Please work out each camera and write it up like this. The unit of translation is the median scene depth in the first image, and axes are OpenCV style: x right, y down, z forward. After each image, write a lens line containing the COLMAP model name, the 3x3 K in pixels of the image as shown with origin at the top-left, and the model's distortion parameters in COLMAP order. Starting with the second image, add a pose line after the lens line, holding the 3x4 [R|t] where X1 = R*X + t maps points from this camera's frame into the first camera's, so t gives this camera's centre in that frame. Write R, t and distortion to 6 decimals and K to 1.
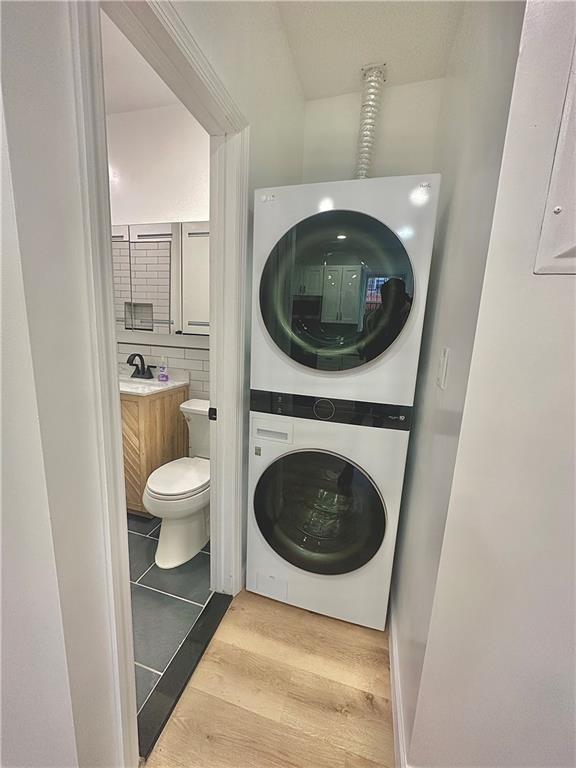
lens RADIAL K [[308.5, 0, 287.8], [0, 308.5, 383.8], [0, 0, 1]] dist [0.000963, 0.000424]
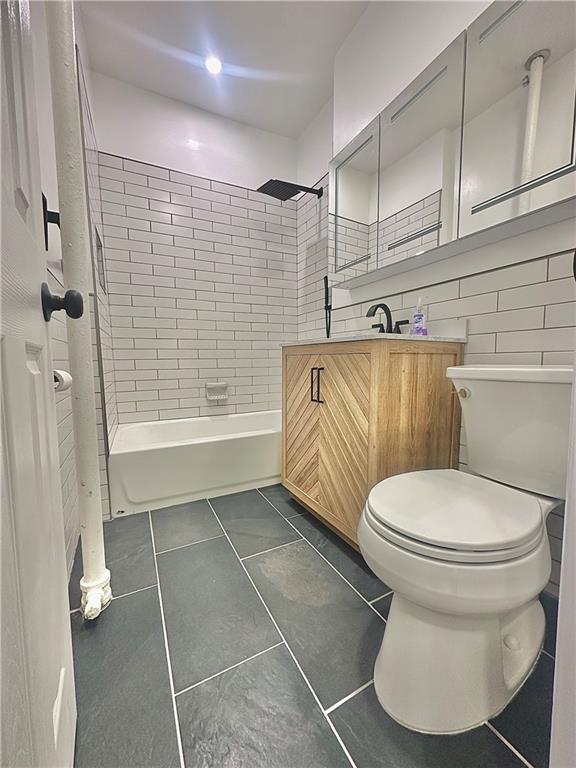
lens RADIAL K [[308.5, 0, 289.0], [0, 308.5, 385.7], [0, 0, 1]] dist [0.000963, 0.000424]
pose [[0.697535, 0.005605, -0.716529, -0.163442], [-0.091957, 0.992401, -0.081757, 0.167468], [0.710626, 0.122919, 0.692750, 0.458329]]
